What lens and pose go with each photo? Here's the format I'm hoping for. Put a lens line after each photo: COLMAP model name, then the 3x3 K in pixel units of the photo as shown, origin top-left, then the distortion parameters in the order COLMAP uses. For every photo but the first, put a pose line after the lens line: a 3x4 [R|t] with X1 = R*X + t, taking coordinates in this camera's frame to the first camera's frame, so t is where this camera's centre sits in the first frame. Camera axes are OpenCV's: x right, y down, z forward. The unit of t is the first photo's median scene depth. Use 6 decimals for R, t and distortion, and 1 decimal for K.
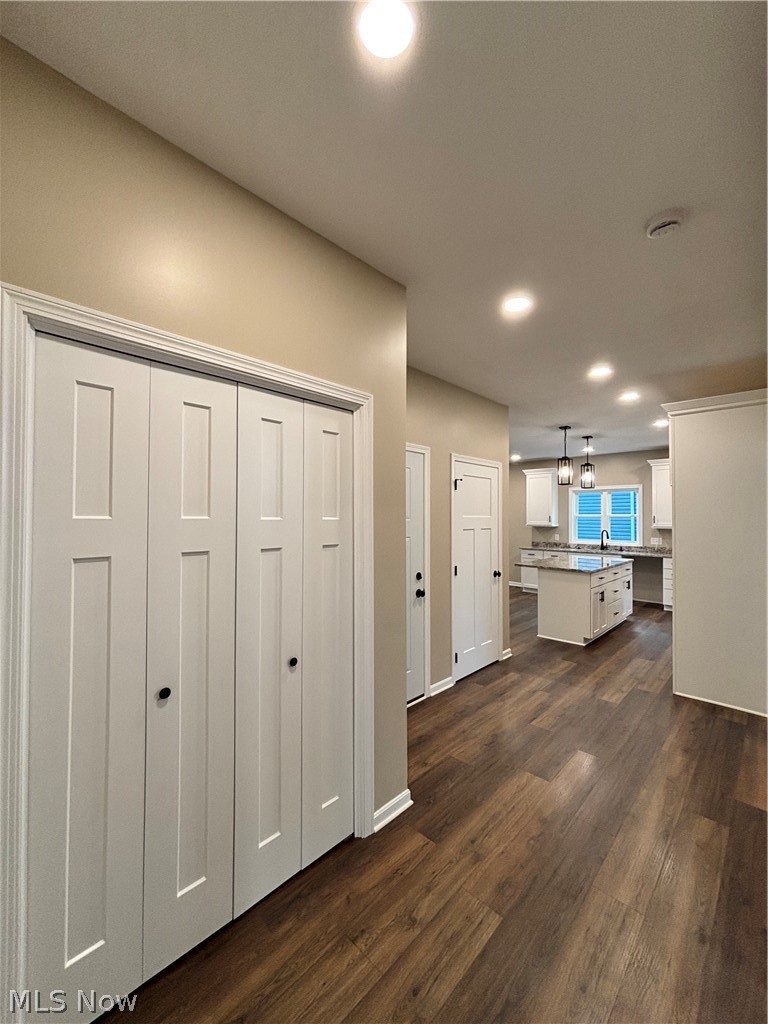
lens RADIAL K [[414.3, 0, 384.6], [0, 414.3, 511.4], [0, 0, 1]] dist [-0.001161, 0.000427]
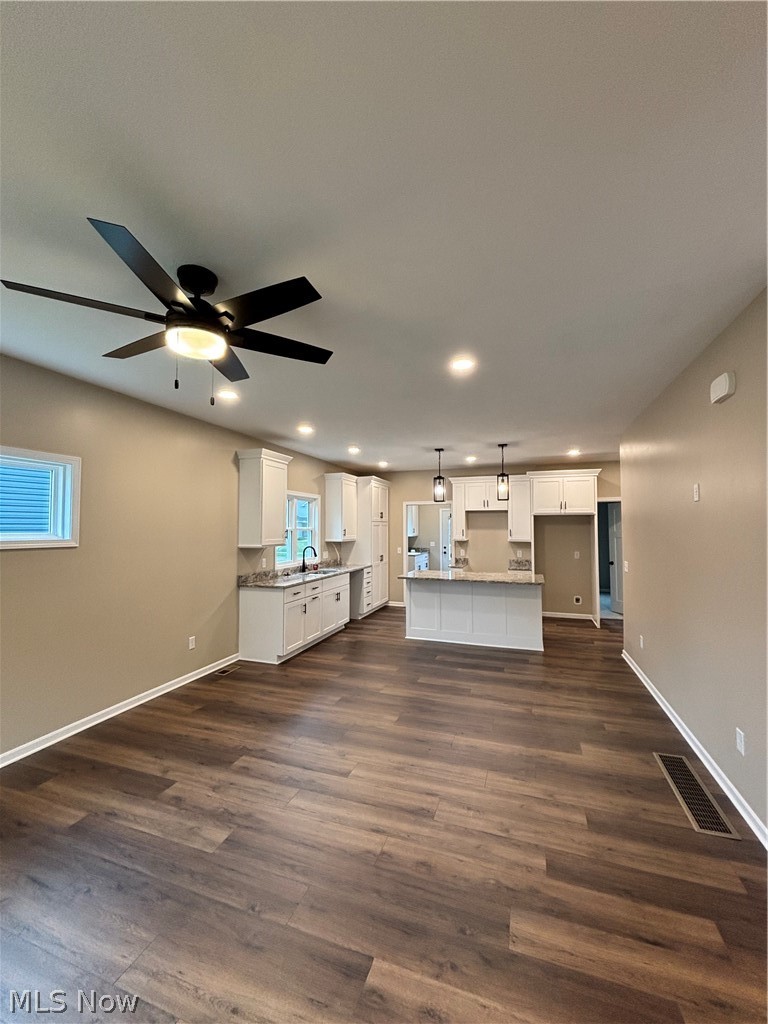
lens RADIAL K [[412.1, 0, 386.2], [0, 412.1, 511.0], [0, 0, 1]] dist [-0.001751, 0.000138]
pose [[-0.418267, 0.033048, 0.907723, -0.308259], [-0.014341, 0.998973, -0.042979, 0.009004], [-0.908211, -0.030995, -0.417363, 1.396185]]
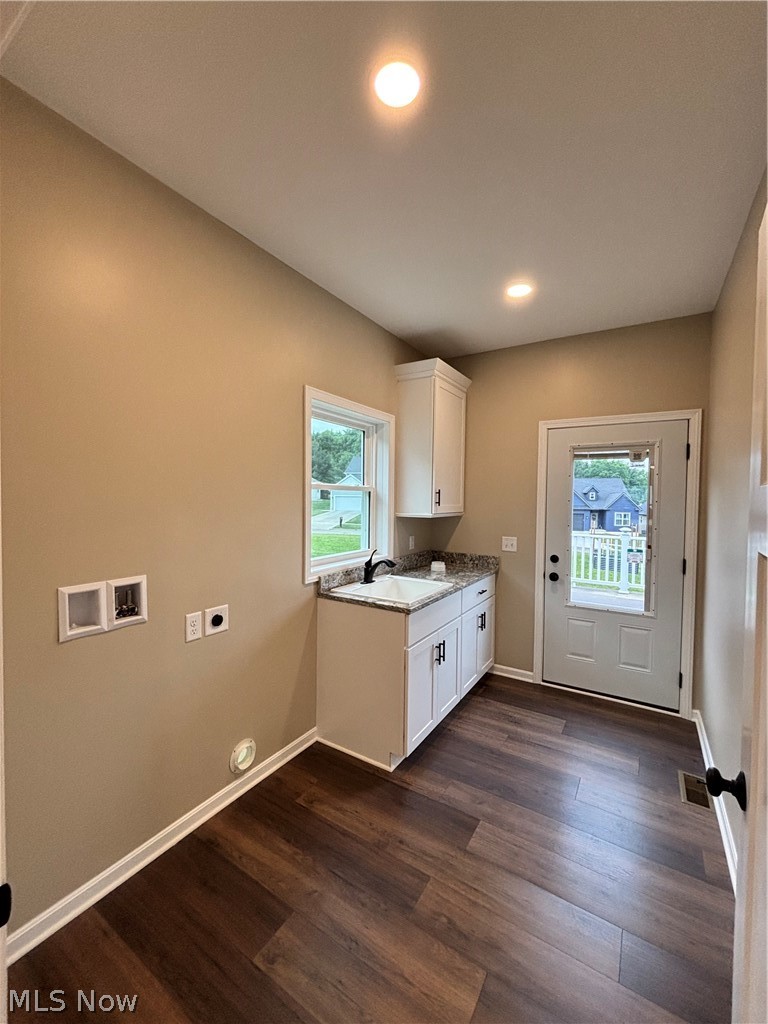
lens RADIAL K [[412.1, 0, 386.2], [0, 412.1, 511.0], [0, 0, 1]] dist [-0.001751, 0.000138]
pose [[-0.197843, -0.037400, 0.979520, 0.713343], [-0.026406, 0.999113, 0.032815, 0.017708], [-0.979878, -0.019373, -0.198655, 0.747841]]
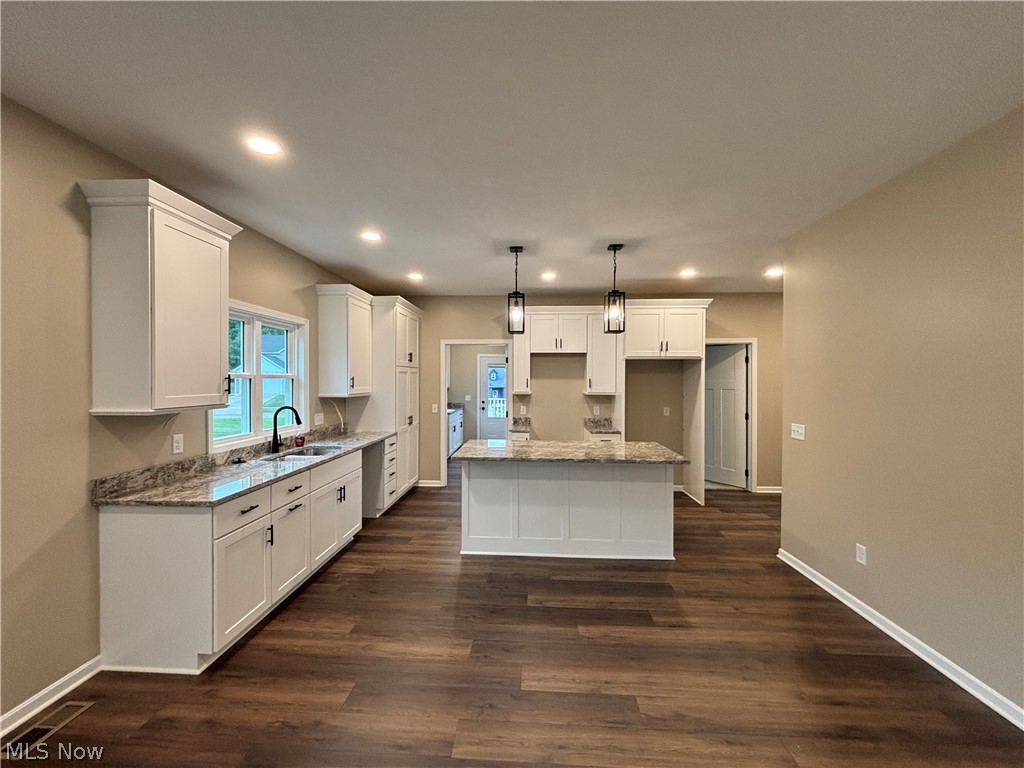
lens RADIAL K [[416.5, 0, 513.2], [0, 416.5, 381.0], [0, 0, 1]] dist [-0.002024, -0.000319]
pose [[-0.651766, -0.008641, 0.758371, 0.024501], [-0.017164, 0.999847, -0.003359, 0.016153], [-0.758226, -0.015206, -0.651815, 1.290192]]
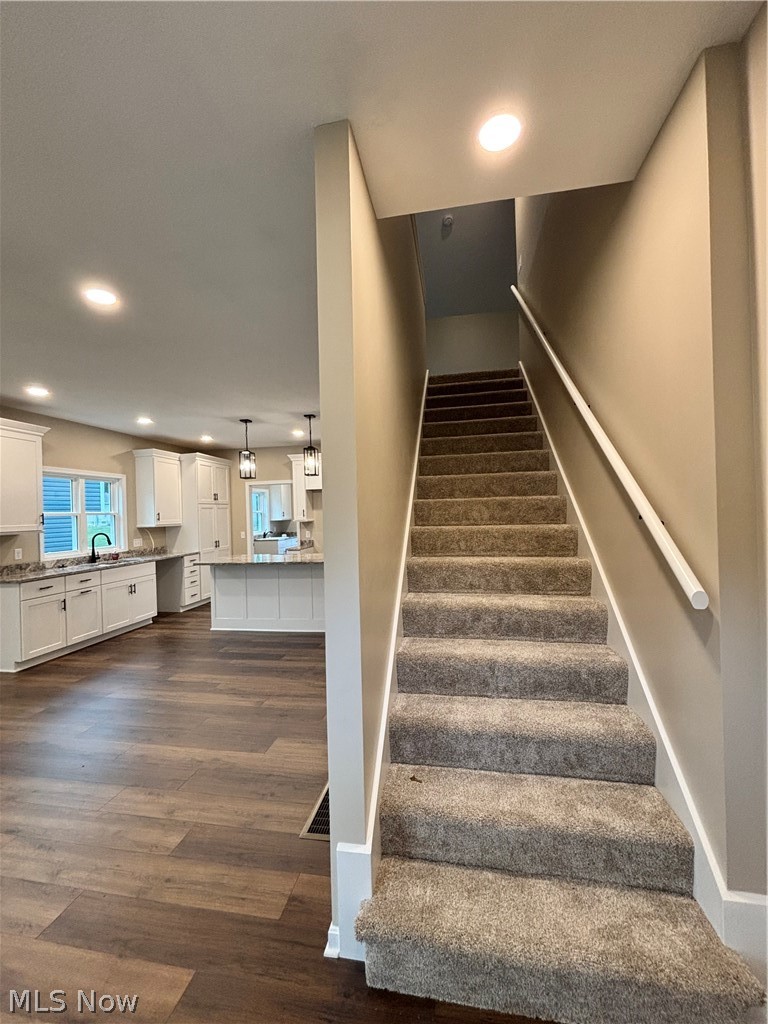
lens RADIAL K [[414.3, 0, 384.6], [0, 414.3, 511.4], [0, 0, 1]] dist [-0.001161, 0.000427]
pose [[-0.548797, 0.016164, 0.835799, -0.375965], [0.016672, 0.999826, -0.008388, 0.025015], [-0.835789, 0.009331, -0.548971, 1.141923]]
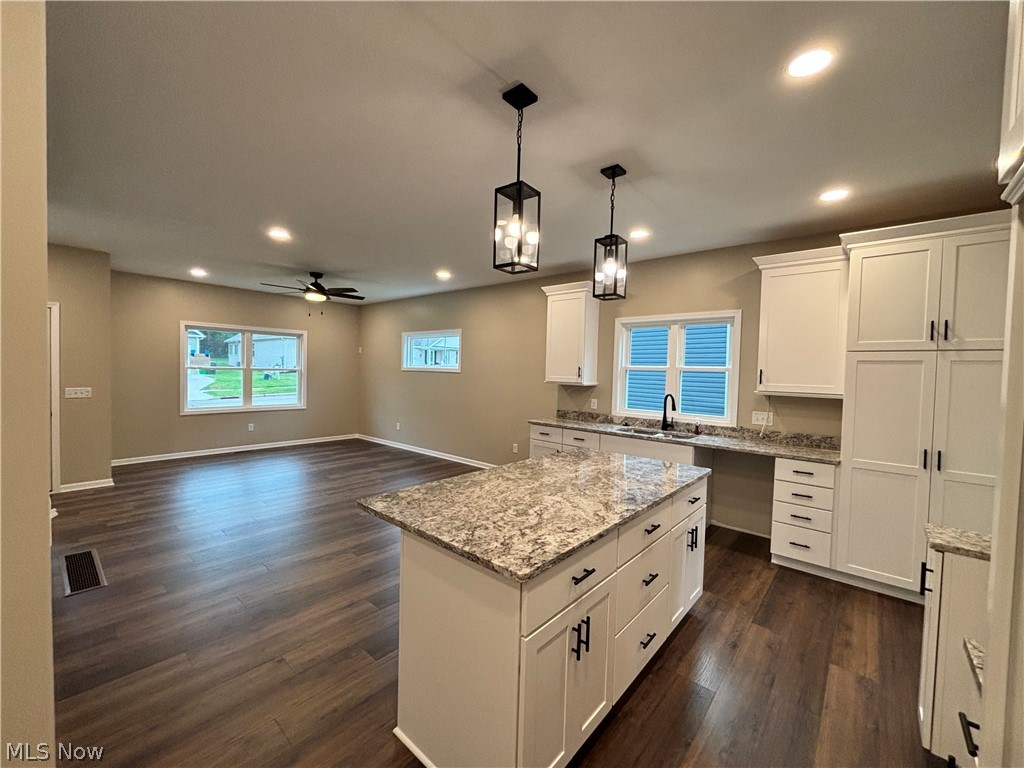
lens RADIAL K [[412.7, 0, 509.7], [0, 412.7, 384.3], [0, 0, 1]] dist [0.011523, -0.000167]
pose [[0.998915, 0.019047, 0.042506, 0.346147], [-0.021199, 0.998485, 0.050771, 0.010427], [-0.041475, -0.051617, 0.997805, 0.543118]]
